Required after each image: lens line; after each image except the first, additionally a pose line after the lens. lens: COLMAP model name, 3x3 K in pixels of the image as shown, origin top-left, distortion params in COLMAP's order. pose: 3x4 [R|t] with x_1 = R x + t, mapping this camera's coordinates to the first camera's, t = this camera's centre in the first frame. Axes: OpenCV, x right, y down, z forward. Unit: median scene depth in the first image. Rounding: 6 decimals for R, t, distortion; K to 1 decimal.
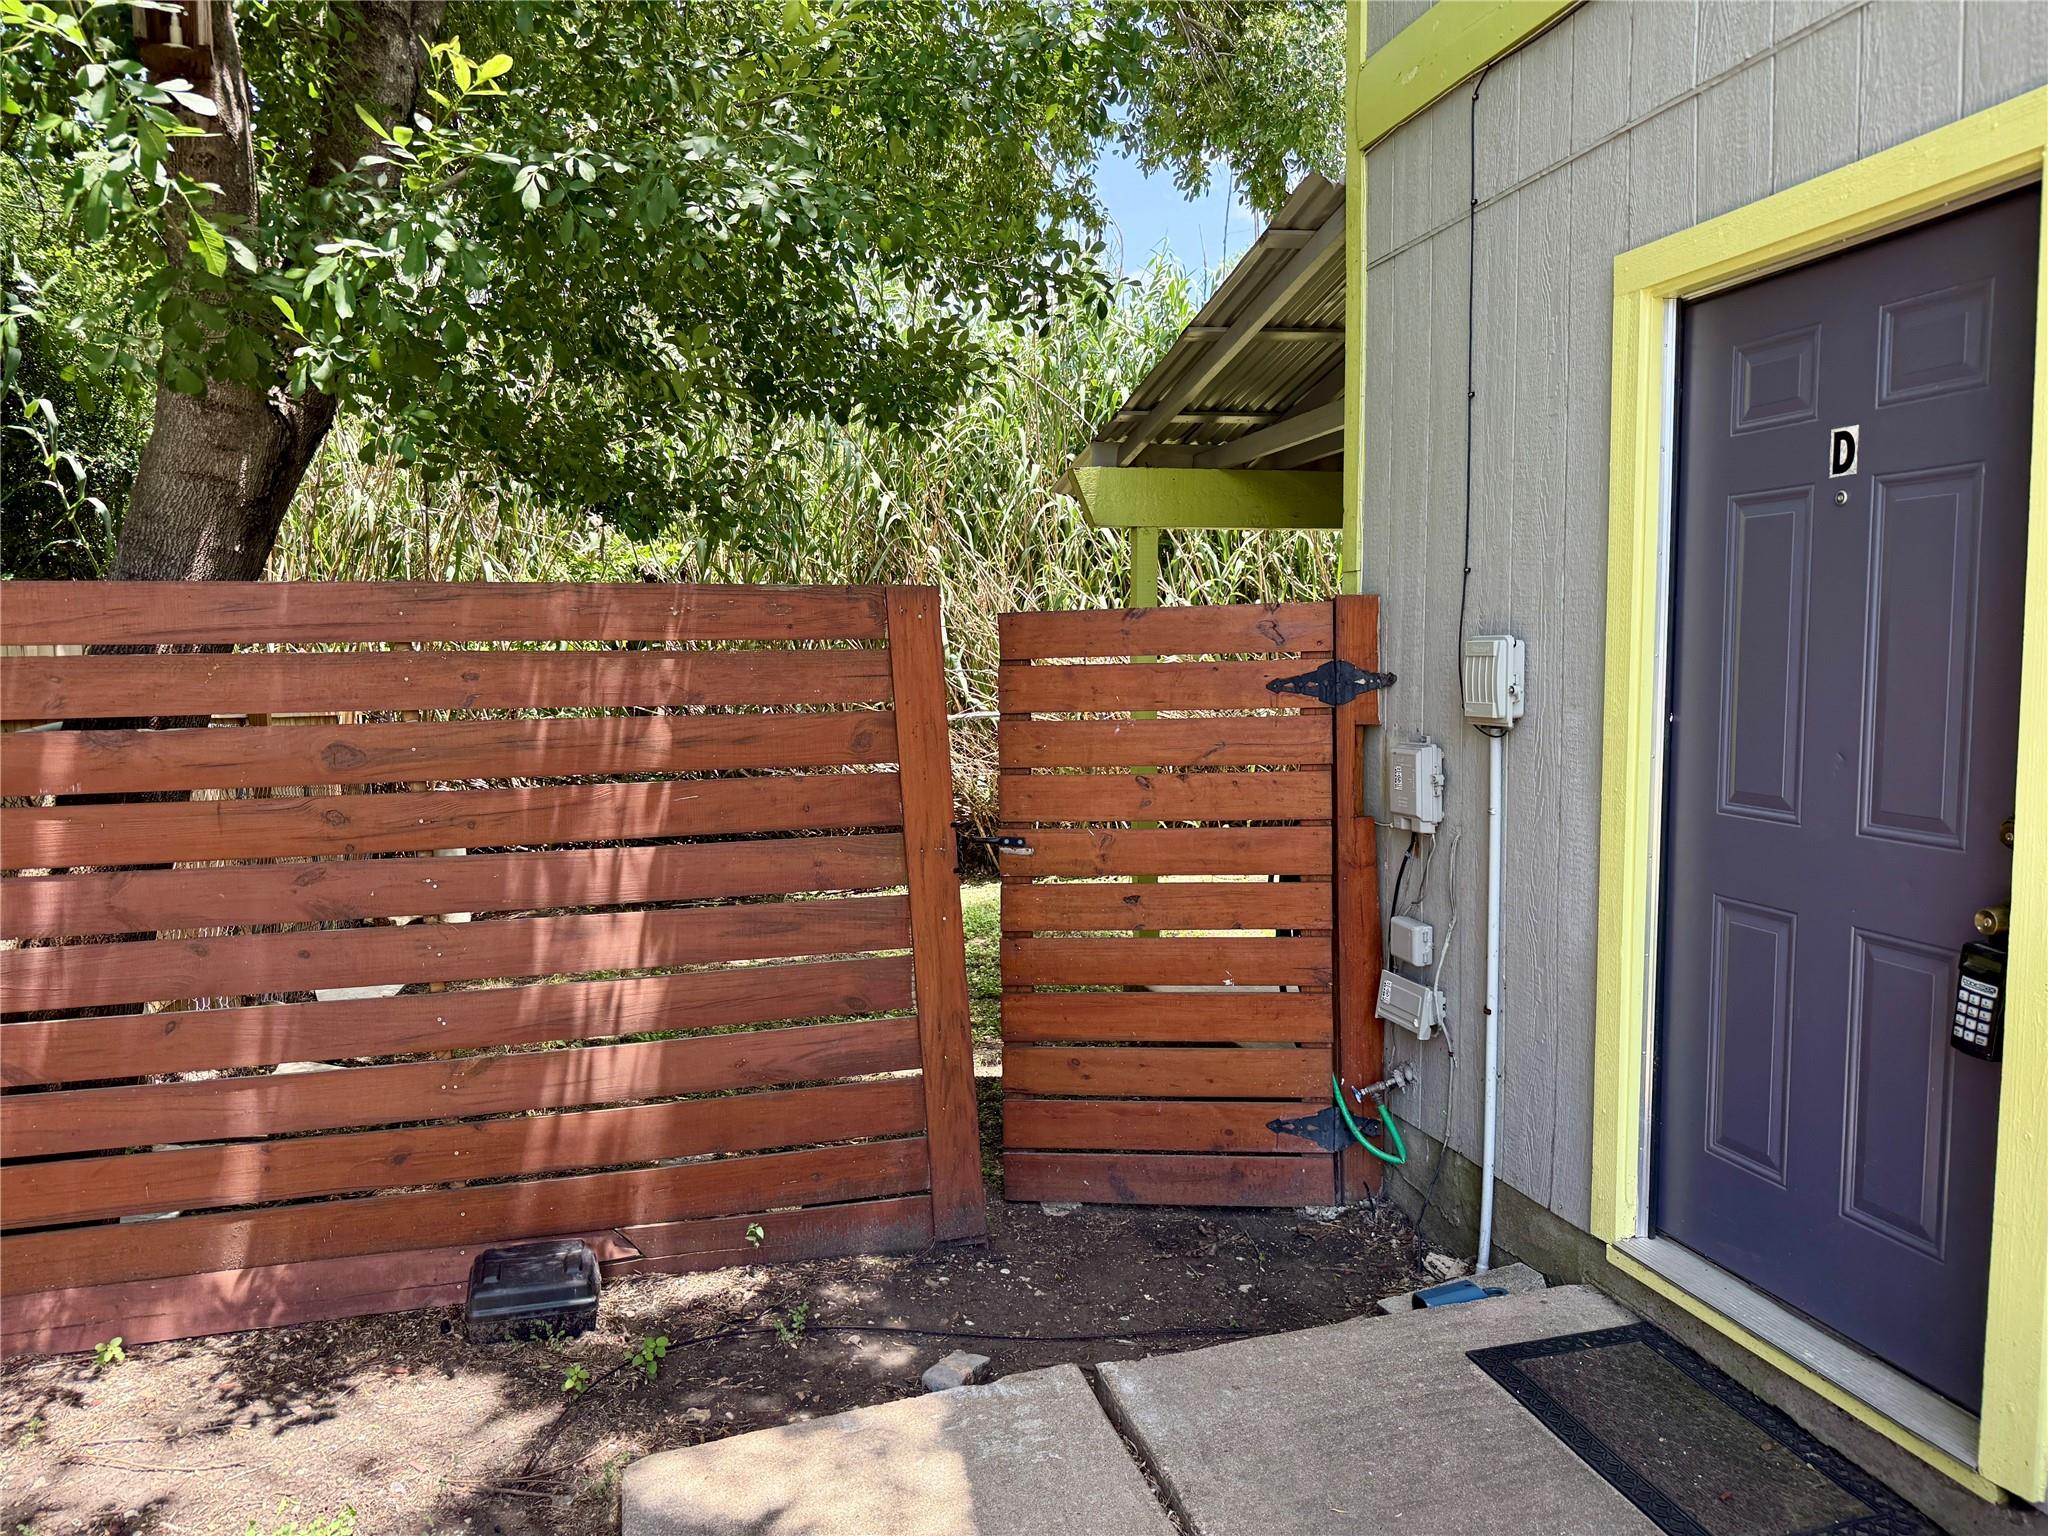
lens RADIAL K [[1414.5, 0, 1028.0], [0, 1414.5, 757.2], [0, 0, 1]] dist [0.006140, 0.000480]
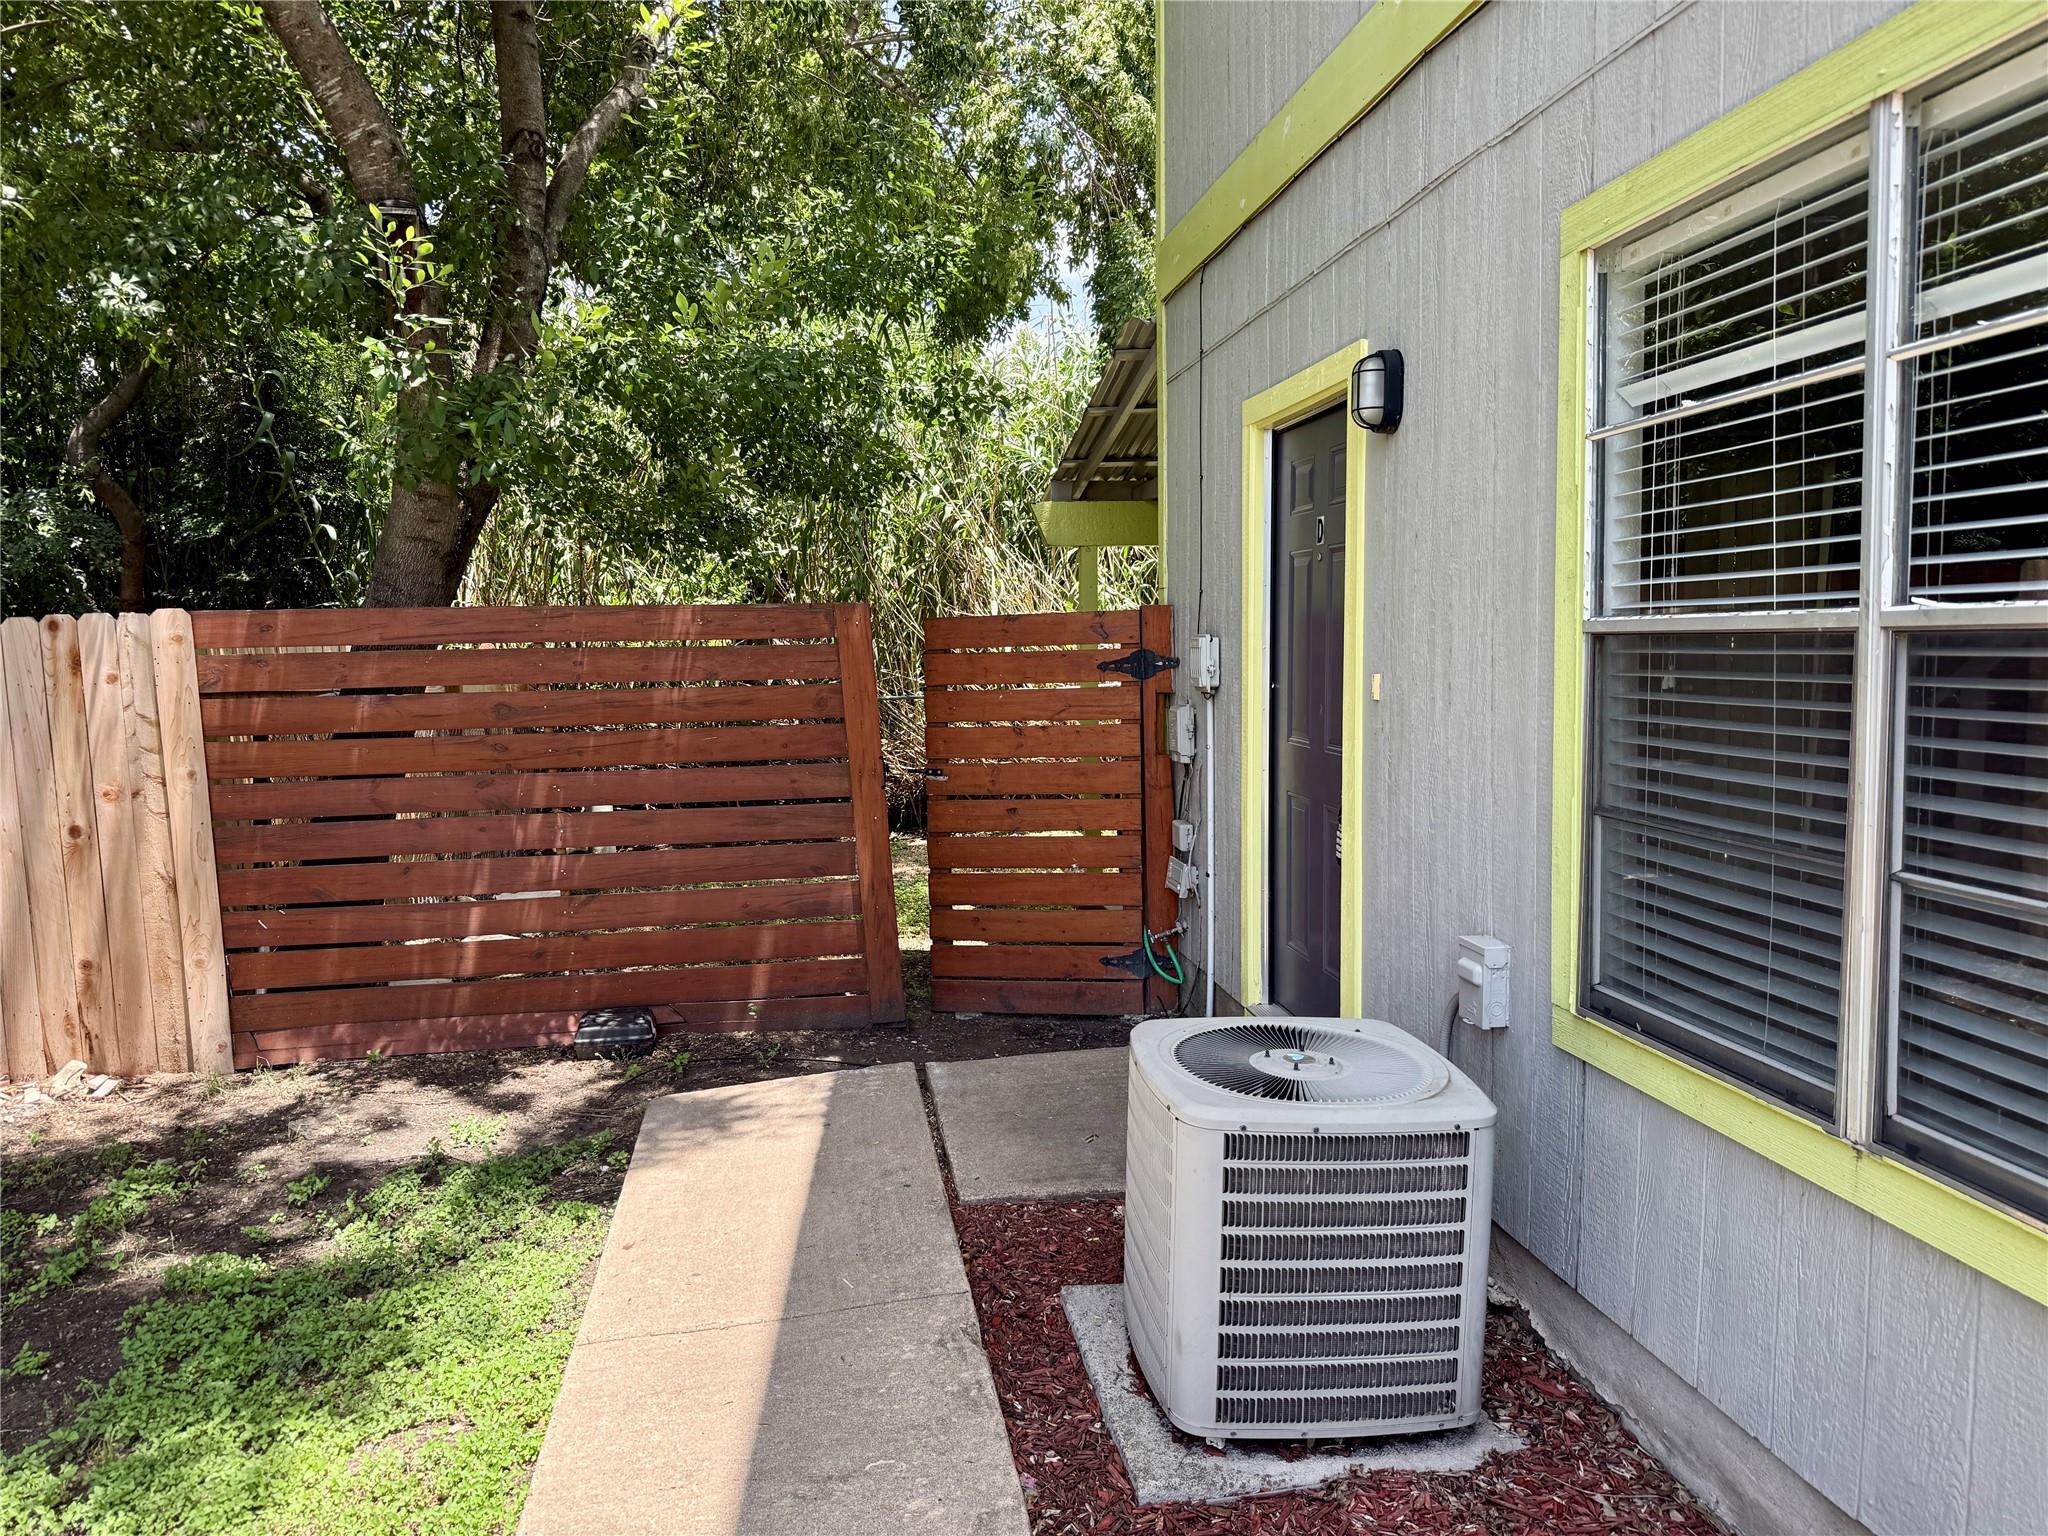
lens RADIAL K [[1437.4, 0, 1024.0], [0, 1437.4, 768.0], [0, 0, 1]] dist [0.066620, -0.000167]
pose [[0.993201, 0.003737, -0.116348, 0.287311], [-0.001146, 0.999750, 0.022330, 0.024240], [0.116402, -0.022045, 0.992957, -0.555337]]
